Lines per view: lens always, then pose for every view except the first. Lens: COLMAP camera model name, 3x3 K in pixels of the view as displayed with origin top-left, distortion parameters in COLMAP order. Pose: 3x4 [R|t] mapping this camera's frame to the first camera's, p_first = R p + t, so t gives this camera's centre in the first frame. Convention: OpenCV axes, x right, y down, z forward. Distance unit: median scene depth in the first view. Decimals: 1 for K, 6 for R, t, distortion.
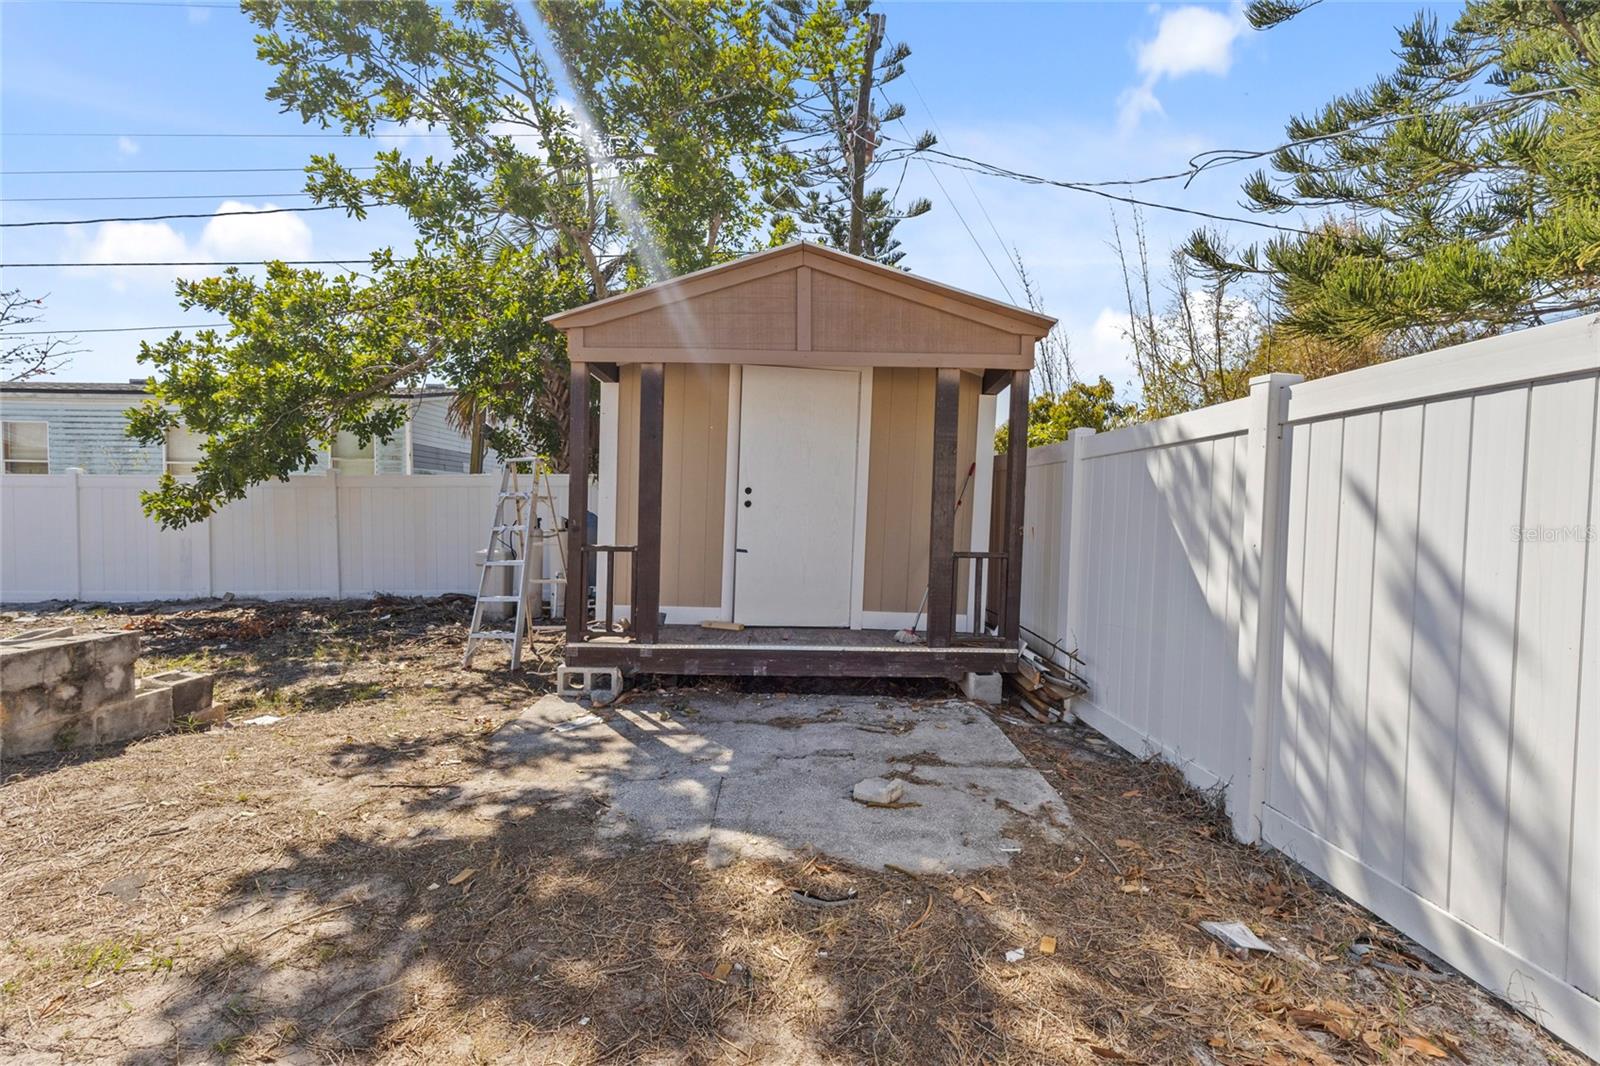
lens RADIAL K [[734.9, 0, 793.6], [0, 734.9, 525.4], [0, 0, 1]] dist [-0.000223, 0.000008]
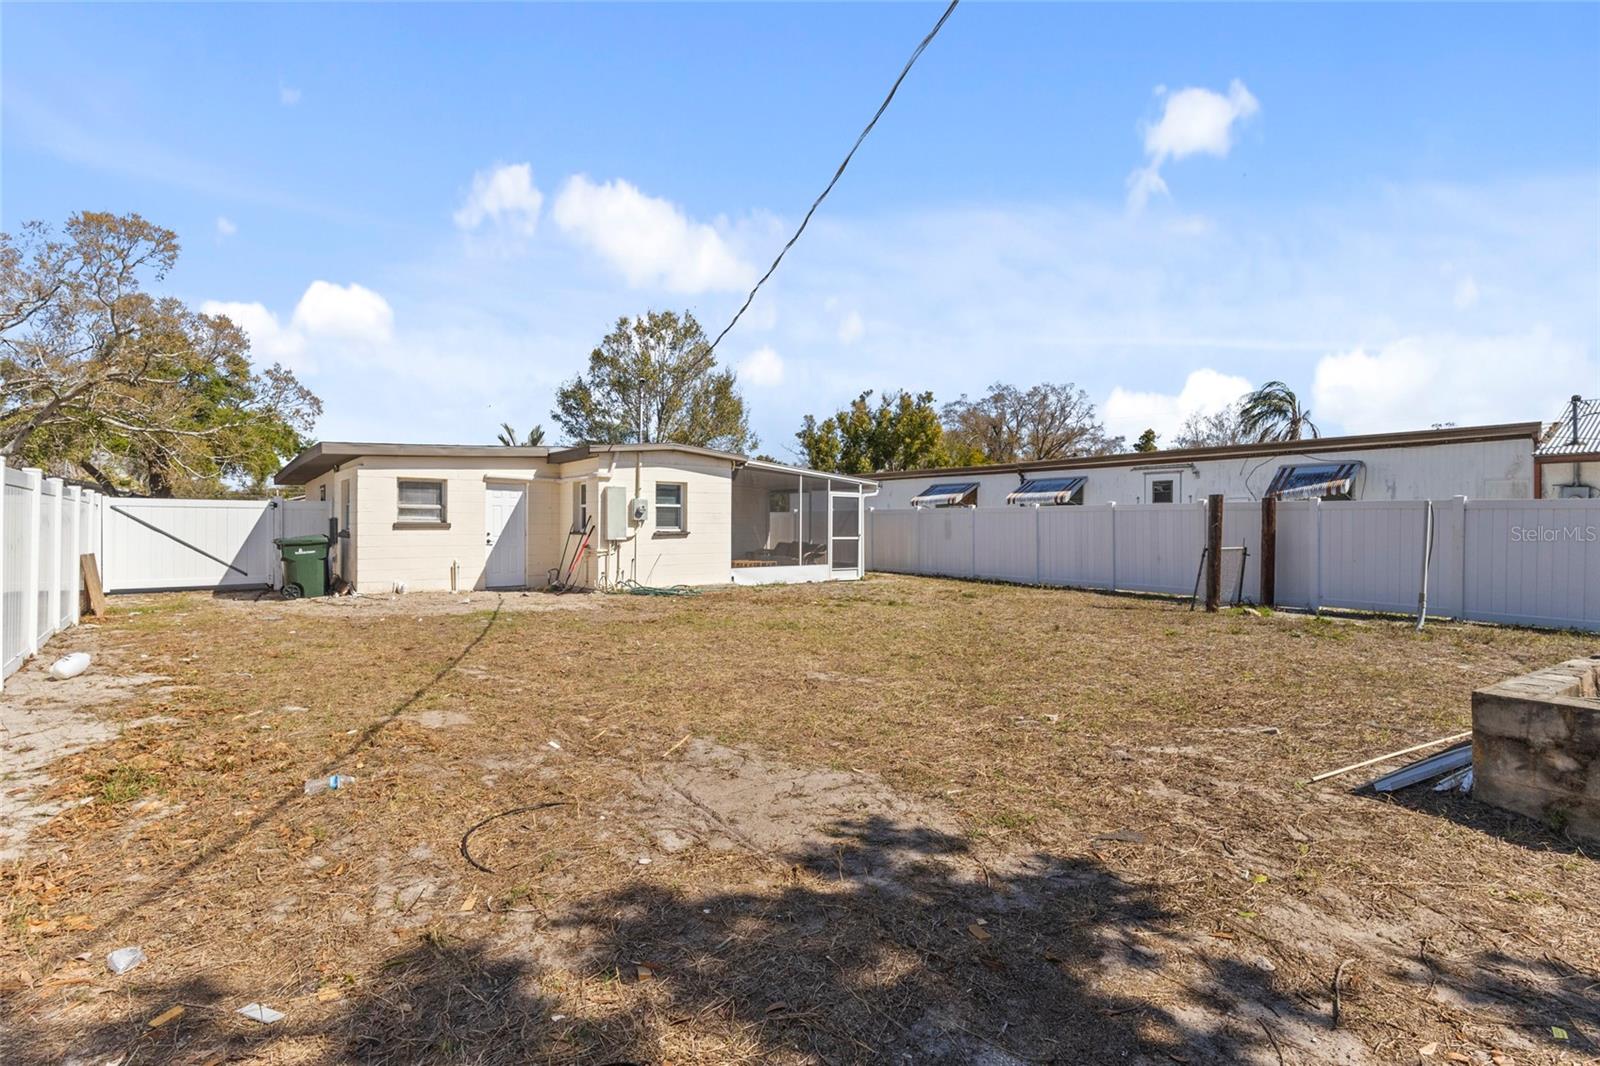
lens RADIAL K [[734.9, 0, 793.6], [0, 734.9, 525.4], [0, 0, 1]] dist [-0.000223, 0.000008]
pose [[-0.794456, -0.010694, -0.607228, 0.257615], [-0.024634, 0.999590, 0.014627, -0.039427], [0.606822, 0.026579, -0.794393, 1.318146]]
